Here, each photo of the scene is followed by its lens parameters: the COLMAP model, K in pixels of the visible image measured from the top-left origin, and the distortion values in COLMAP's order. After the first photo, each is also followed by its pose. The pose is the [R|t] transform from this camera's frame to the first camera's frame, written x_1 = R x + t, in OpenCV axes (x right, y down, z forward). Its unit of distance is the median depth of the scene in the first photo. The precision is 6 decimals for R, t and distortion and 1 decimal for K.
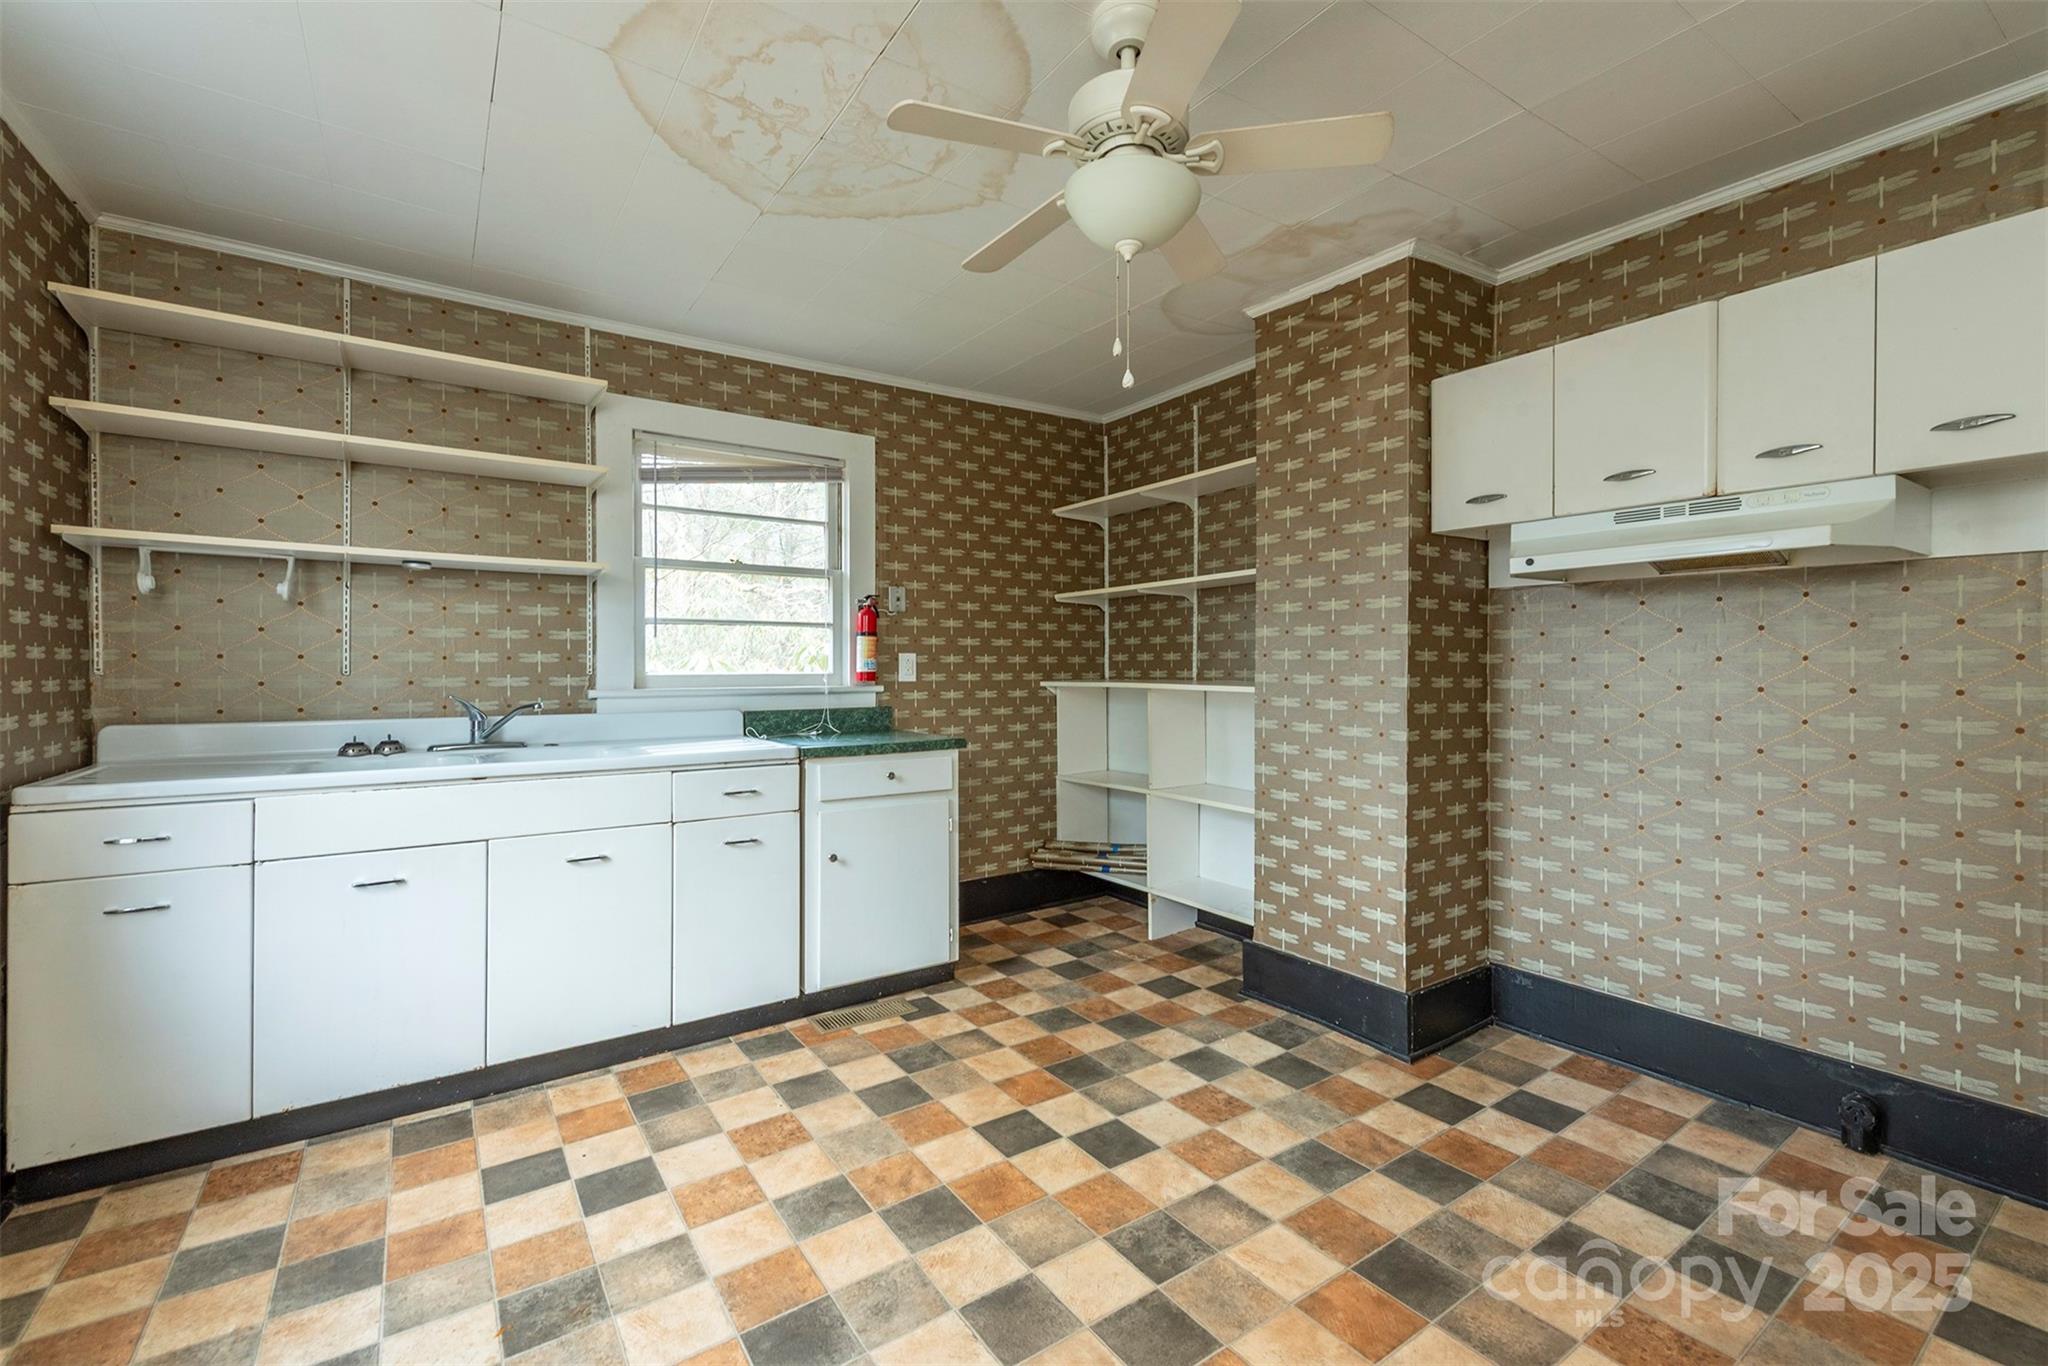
lens RADIAL K [[875.0, 0, 1024.0], [0, 875.0, 683.0], [0, 0, 1]] dist [0.025474, -0.009043]
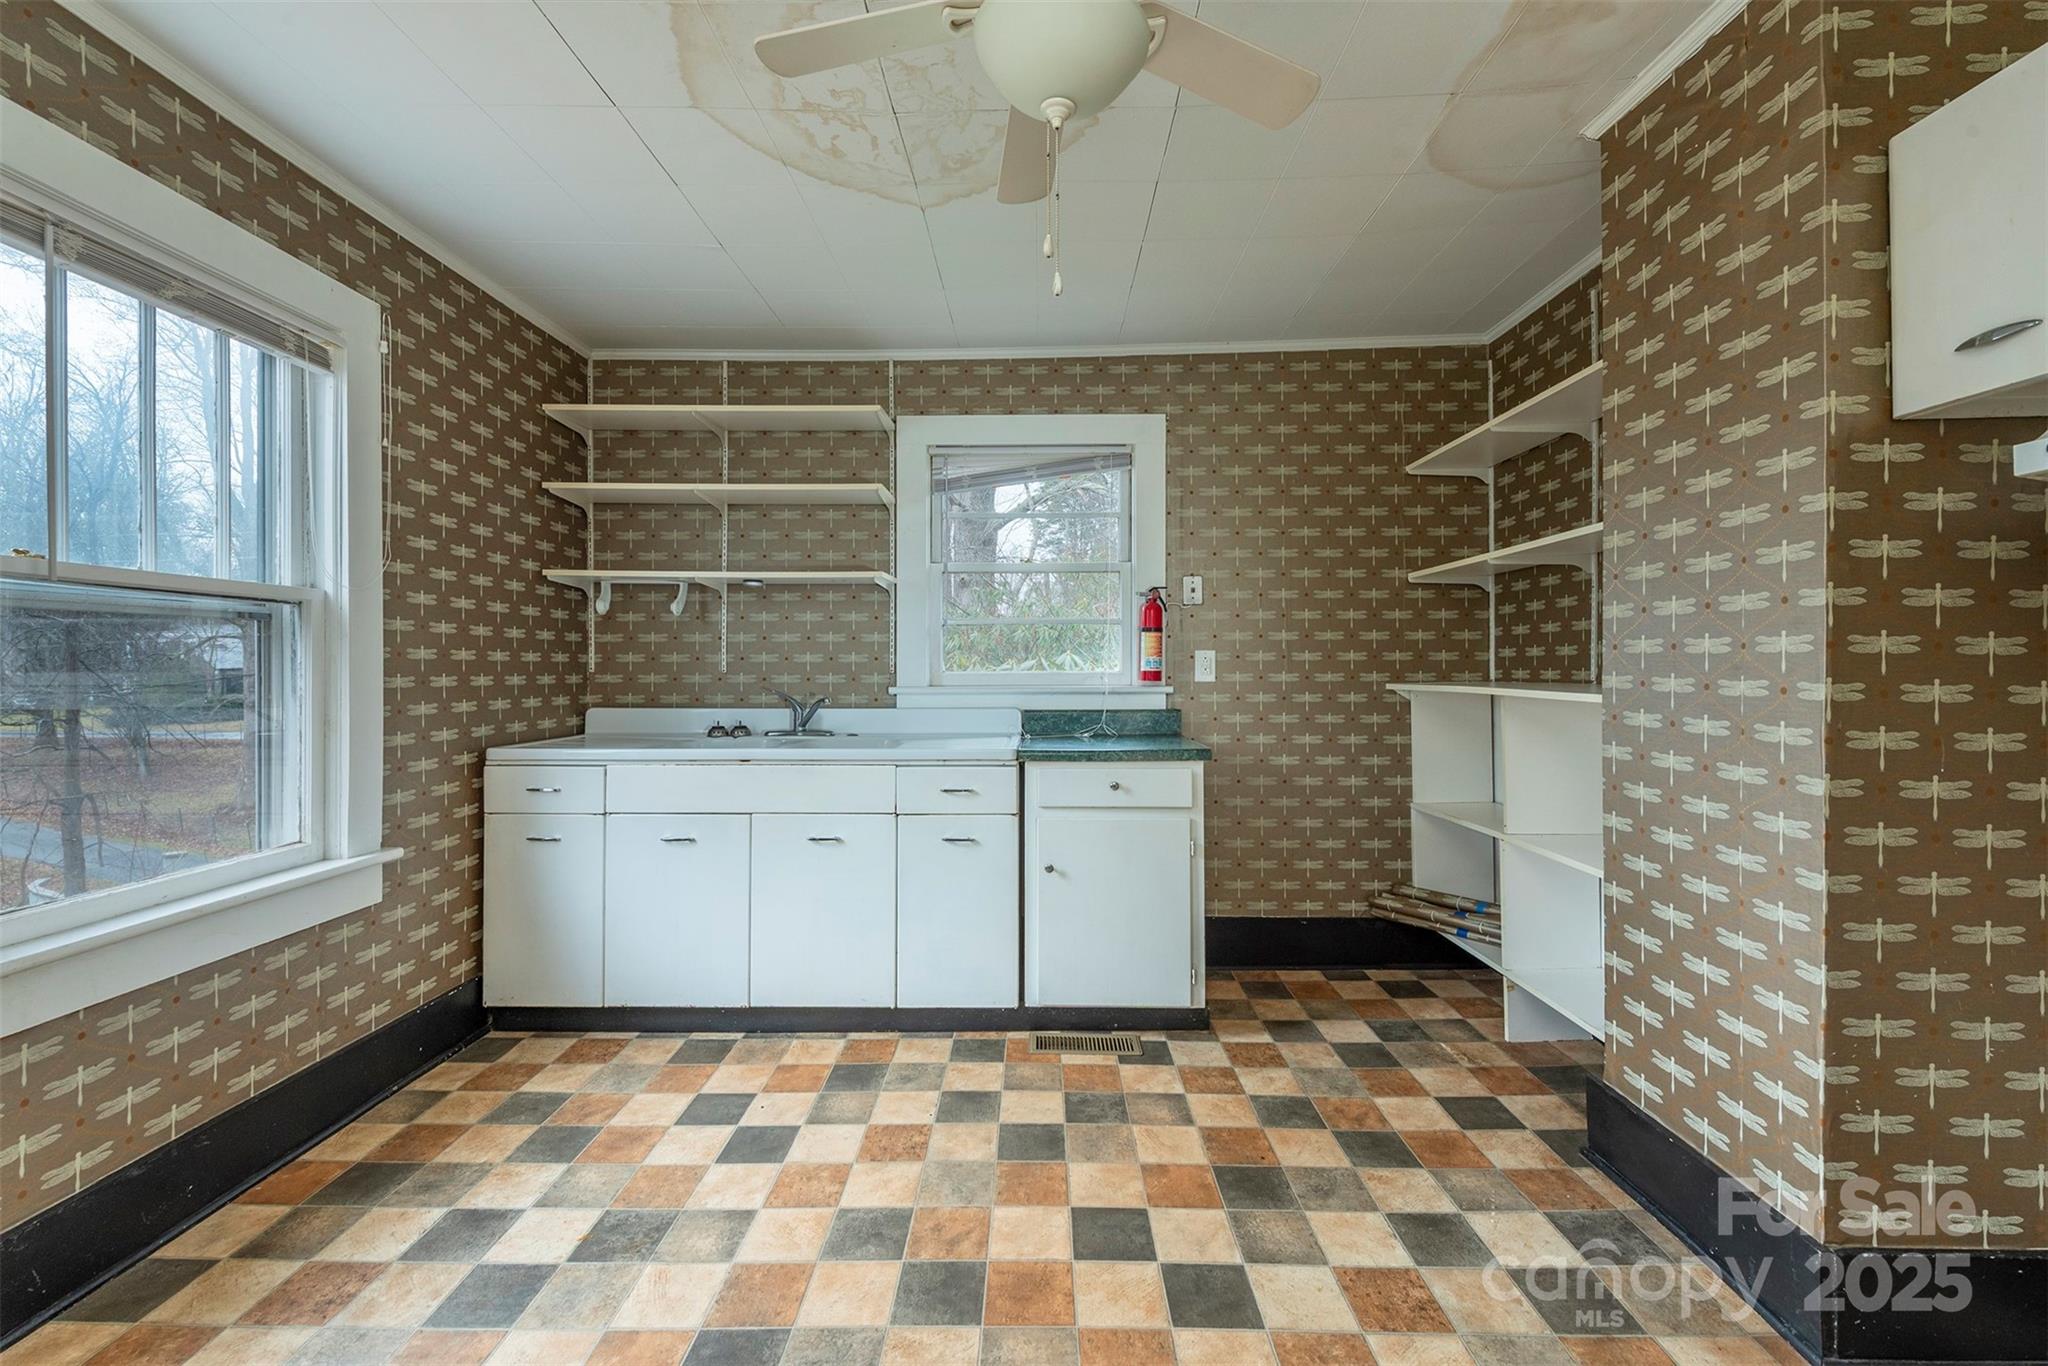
lens RADIAL K [[881.7, 0, 1025.1], [0, 881.7, 675.5], [0, 0, 1]] dist [0.024869, -0.009172]
pose [[0.814006, 0.004905, -0.580835, 0.306109], [-0.009168, 0.999948, -0.004404, -0.003425], [0.580784, 0.008910, 0.814009, 0.207648]]
